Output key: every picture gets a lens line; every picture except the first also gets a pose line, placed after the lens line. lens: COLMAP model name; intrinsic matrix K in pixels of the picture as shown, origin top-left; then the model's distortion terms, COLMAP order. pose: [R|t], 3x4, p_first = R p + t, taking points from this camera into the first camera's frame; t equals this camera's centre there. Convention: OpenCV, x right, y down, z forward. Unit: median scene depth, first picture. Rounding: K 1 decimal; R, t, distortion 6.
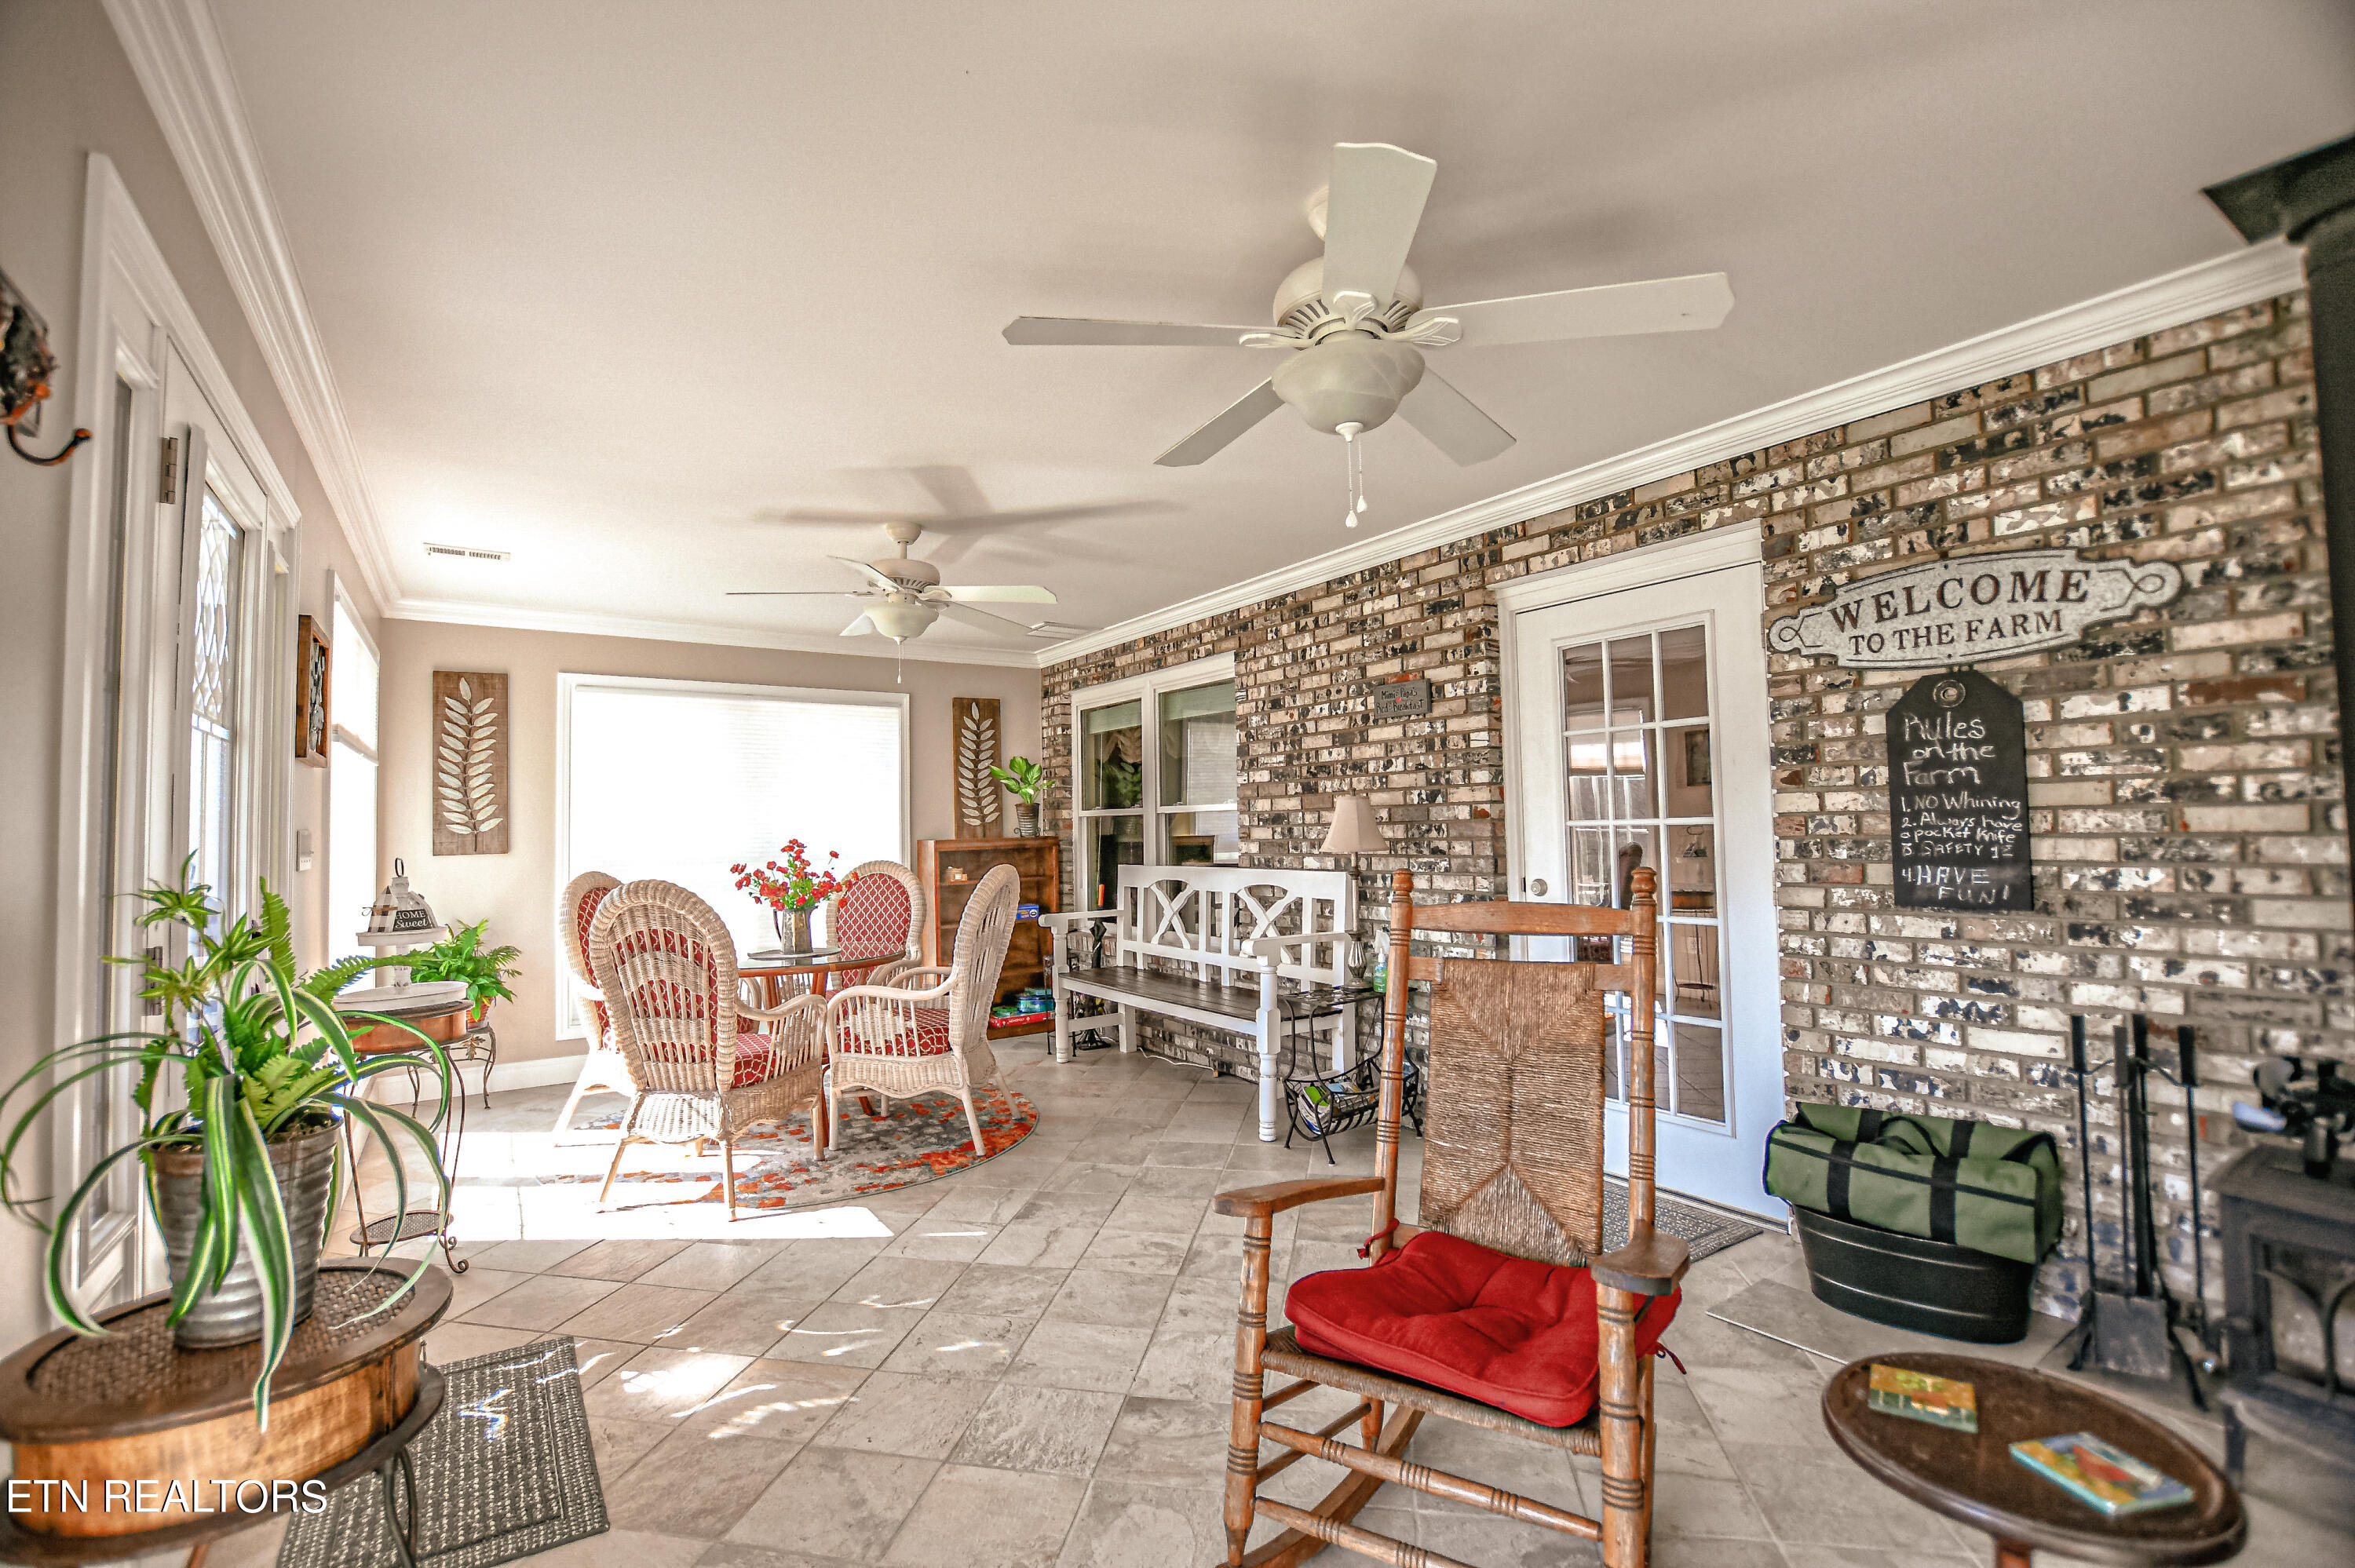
lens RADIAL K [[1030.8, 0, 1177.7], [0, 1030.8, 774.9], [0, 0, 1]] dist [0.002761, 0.000221]
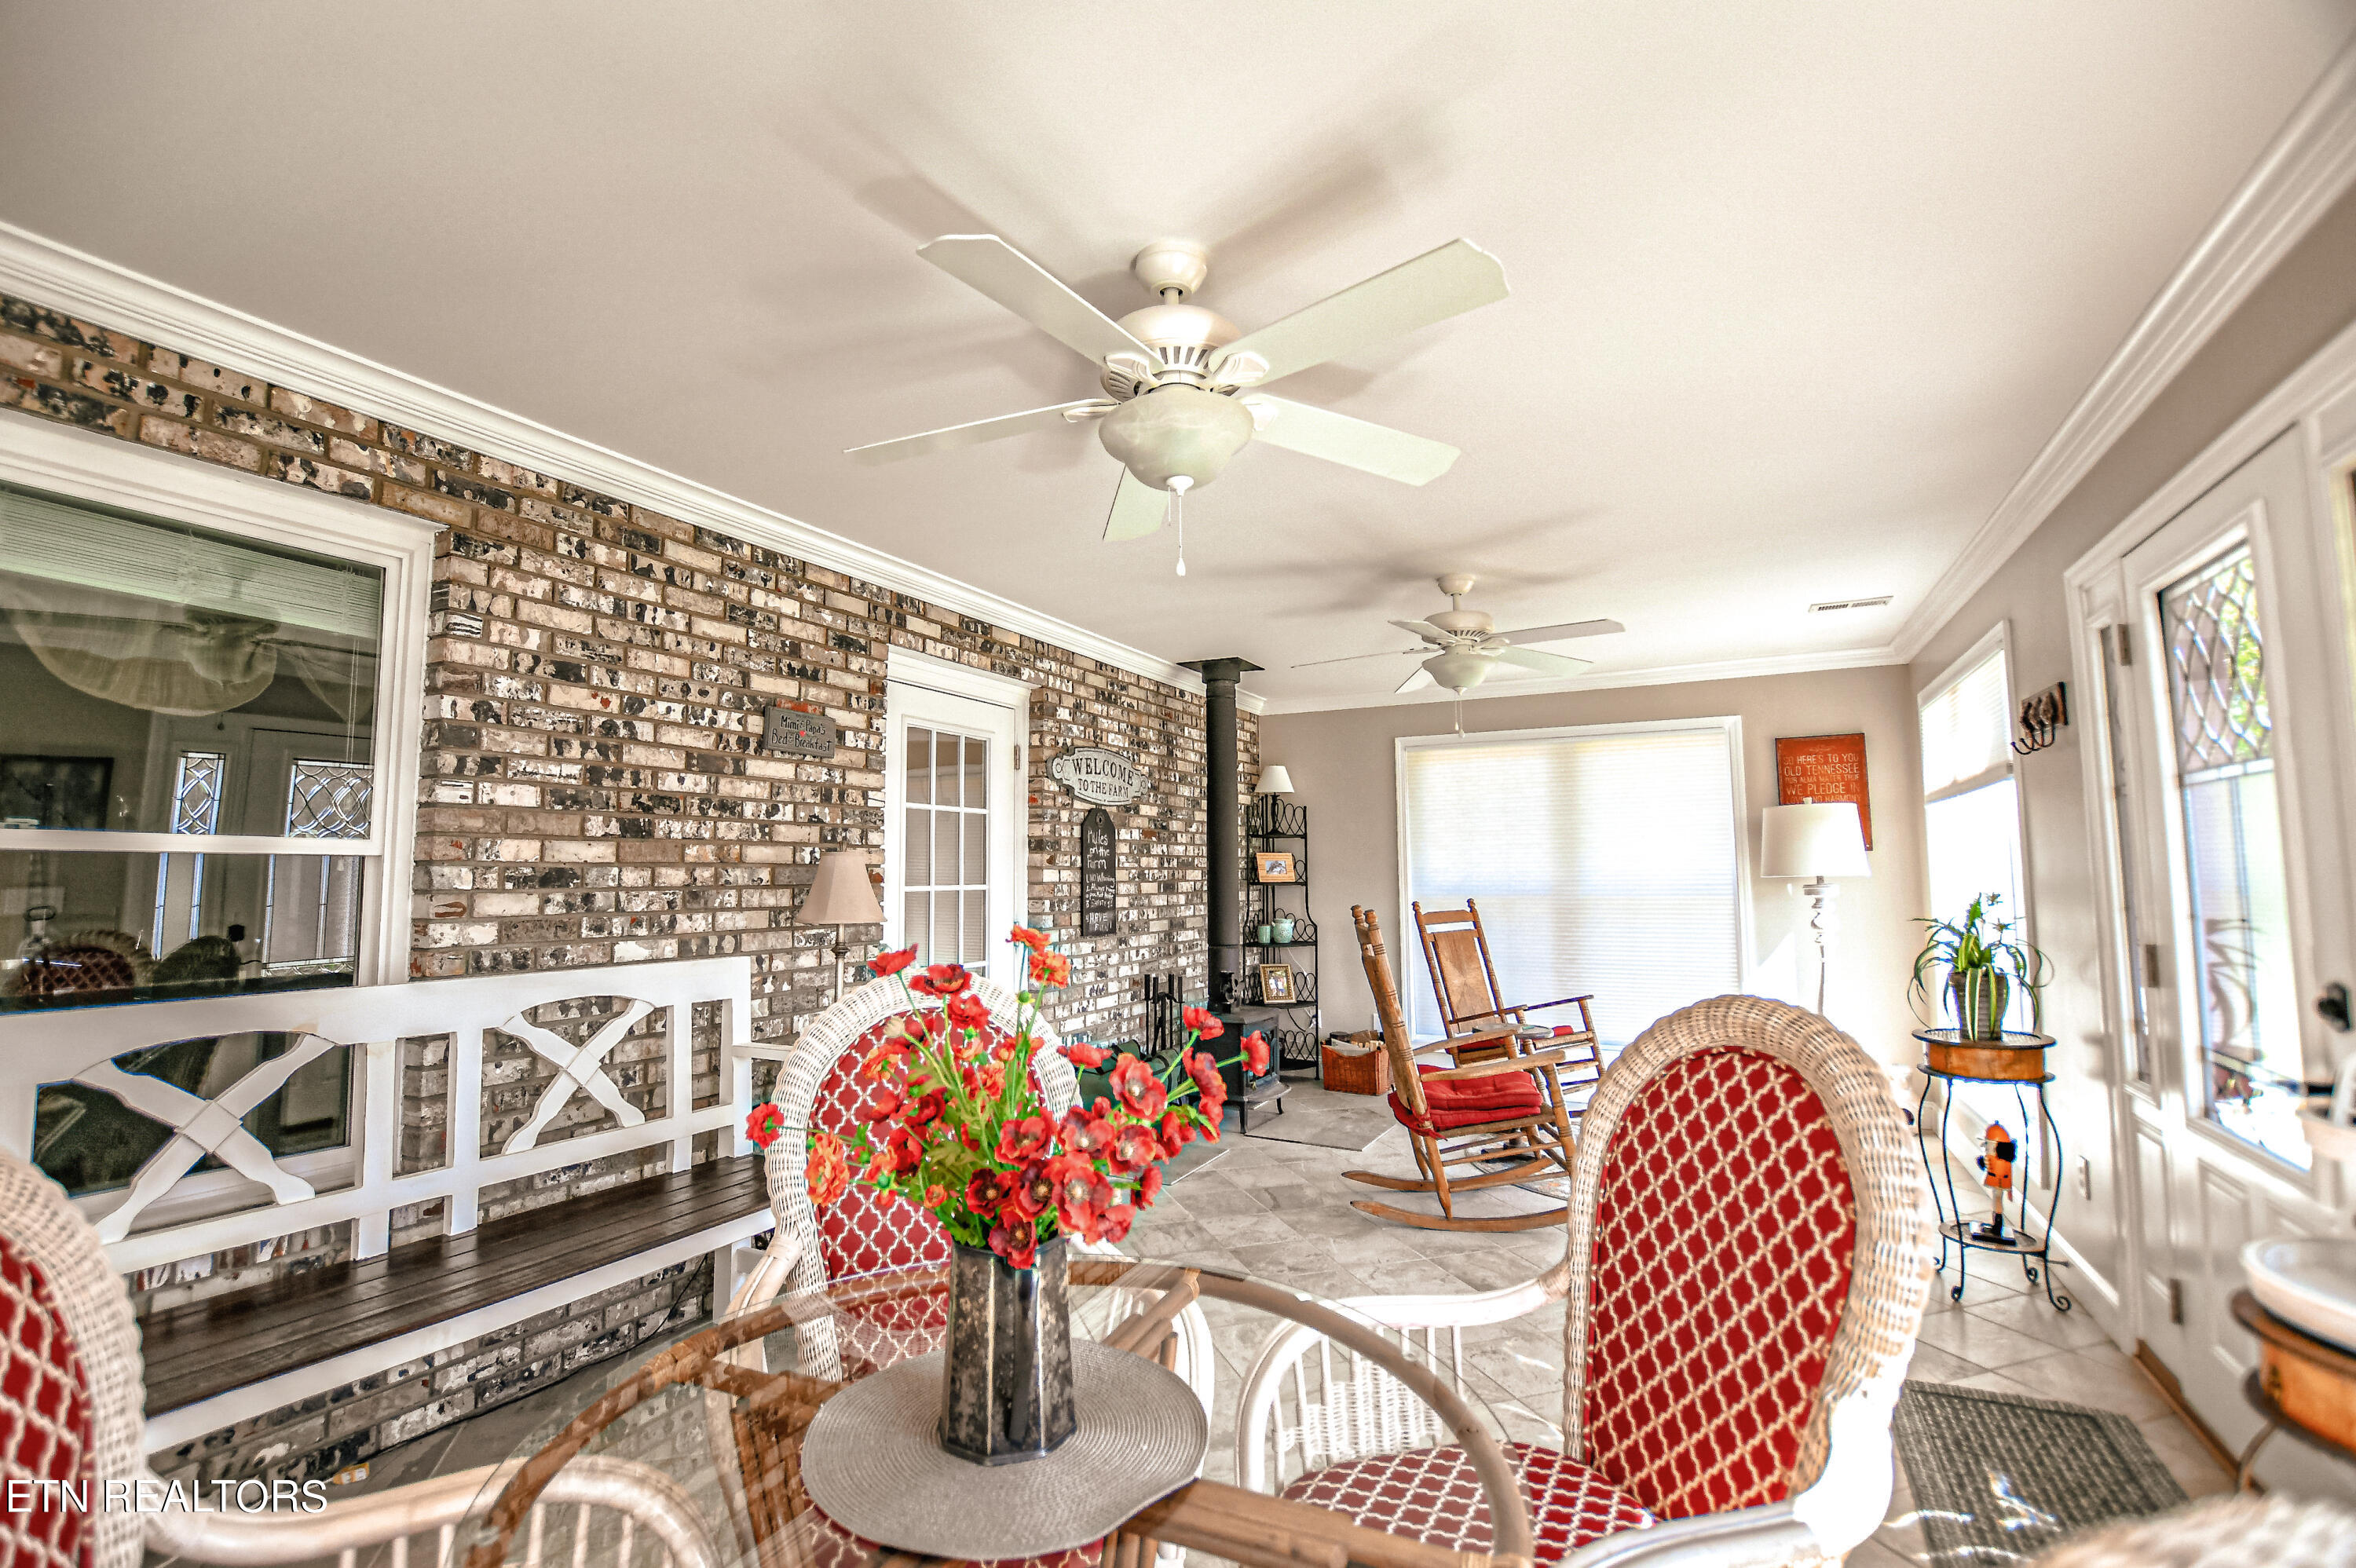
lens RADIAL K [[1031.3, 0, 1182.2], [0, 1031.3, 801.6], [0, 0, 1]] dist [0.002761, 0.000221]
pose [[-0.452496, 0.099557, 0.886192, -0.610263], [-0.019215, 0.992429, -0.121303, 0.070132], [-0.891559, -0.071918, -0.447158, 1.062699]]
